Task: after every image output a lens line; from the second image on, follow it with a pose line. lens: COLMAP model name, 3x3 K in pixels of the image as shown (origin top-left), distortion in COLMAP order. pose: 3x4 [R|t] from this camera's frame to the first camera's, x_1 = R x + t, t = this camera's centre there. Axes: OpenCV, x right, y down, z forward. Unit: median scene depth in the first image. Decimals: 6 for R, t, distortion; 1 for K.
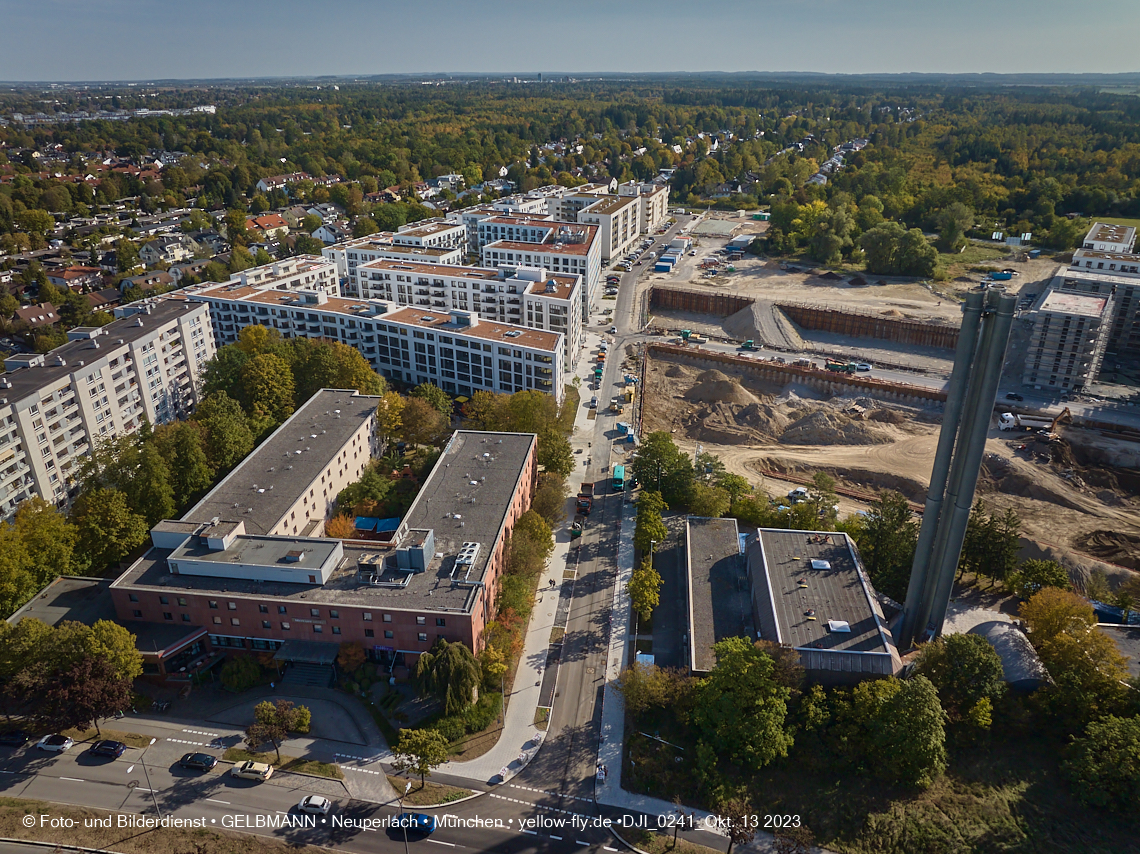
lens RADIAL K [[806.6, 0, 567.8], [0, 806.6, 424.8], [0, 0, 1]] dist [-0.046261, 0.015529]
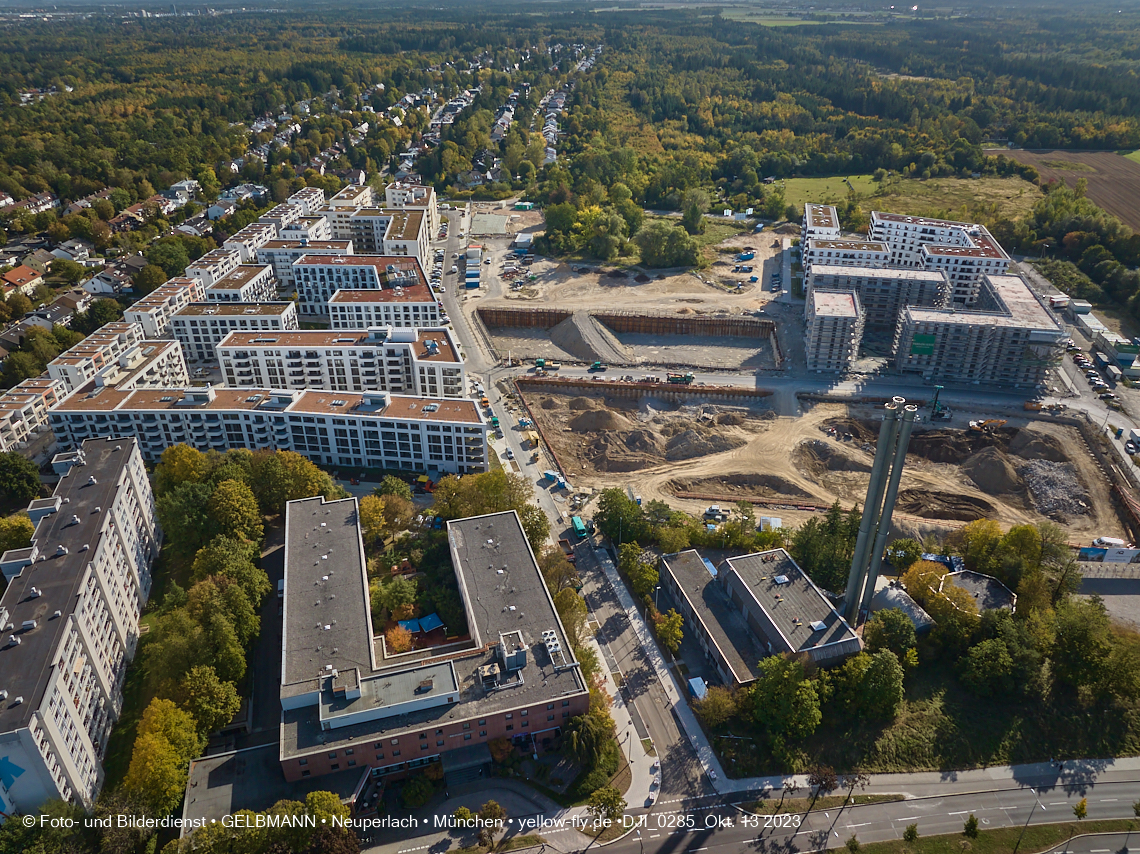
lens RADIAL K [[806.6, 0, 567.3], [0, 806.6, 426.0], [0, 0, 1]] dist [-0.046261, 0.015529]
pose [[0.922825, -0.188365, 0.336025, -0.250080], [0.158552, 0.980710, 0.114324, -0.170570], [-0.351078, -0.052224, 0.934889, -0.099367]]
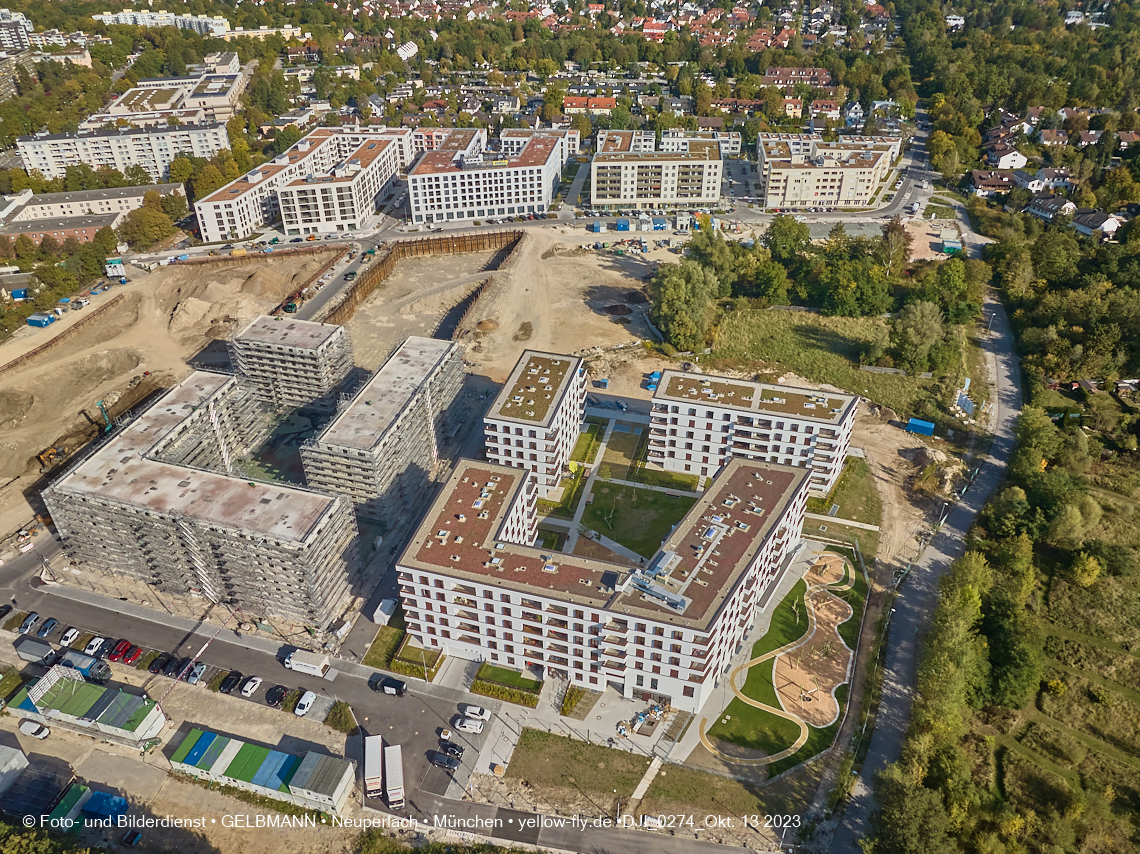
lens RADIAL K [[806.6, 0, 566.2], [0, 806.6, 425.6], [0, 0, 1]] dist [-0.046261, 0.015529]
pose [[0.333257, 0.524934, -0.783188, 1.562040], [-0.377333, 0.835505, 0.399439, -0.573187], [0.864037, 0.162407, 0.476513, 0.811482]]
